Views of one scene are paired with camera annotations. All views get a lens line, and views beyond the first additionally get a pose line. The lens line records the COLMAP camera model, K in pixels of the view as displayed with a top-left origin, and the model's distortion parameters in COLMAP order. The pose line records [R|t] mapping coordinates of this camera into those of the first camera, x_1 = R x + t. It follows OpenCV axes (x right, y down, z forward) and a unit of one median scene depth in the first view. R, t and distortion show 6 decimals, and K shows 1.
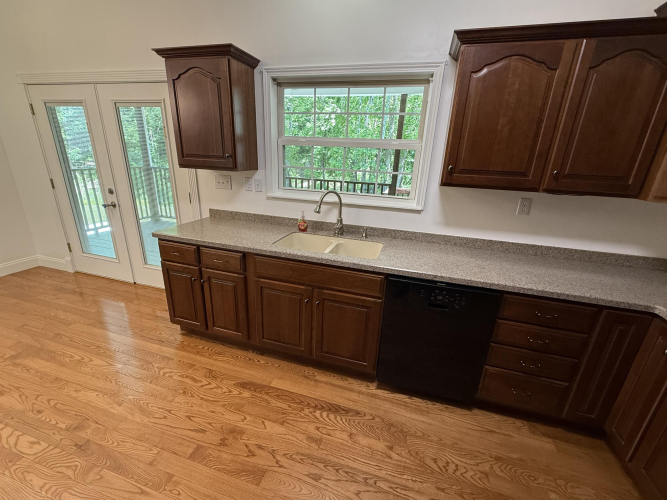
lens RADIAL K [[285.8, 0, 334.3], [0, 285.8, 250.9], [0, 0, 1]] dist [0.000721, -0.000230]
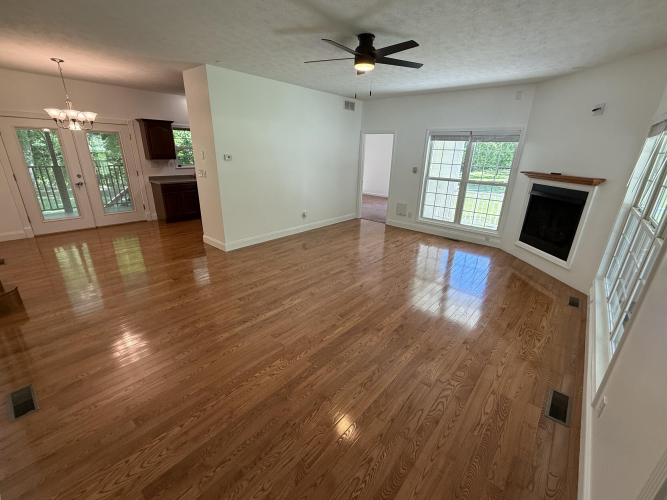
lens RADIAL K [[285.8, 0, 334.3], [0, 285.8, 250.9], [0, 0, 1]] dist [0.000721, -0.000230]
pose [[0.411250, -0.335370, 0.847585, -2.846177], [0.284092, 0.930699, 0.230415, 0.450437], [-0.866121, 0.146034, 0.478026, -1.967505]]
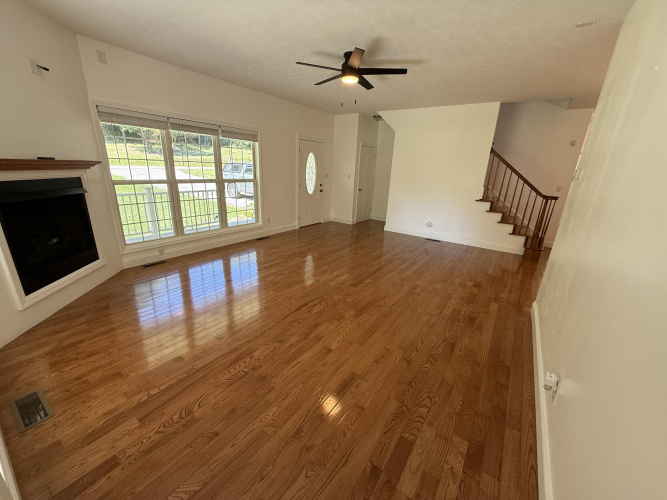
lens RADIAL K [[265.5, 0, 332.6], [0, 265.5, 250.8], [0, 0, 1]] dist [-0.000664, -0.000056]
pose [[-0.315339, 0.229272, -0.920867, 0.625001], [-0.357692, 0.870090, 0.339117, 0.339960], [0.878987, 0.436324, -0.192364, -0.835089]]
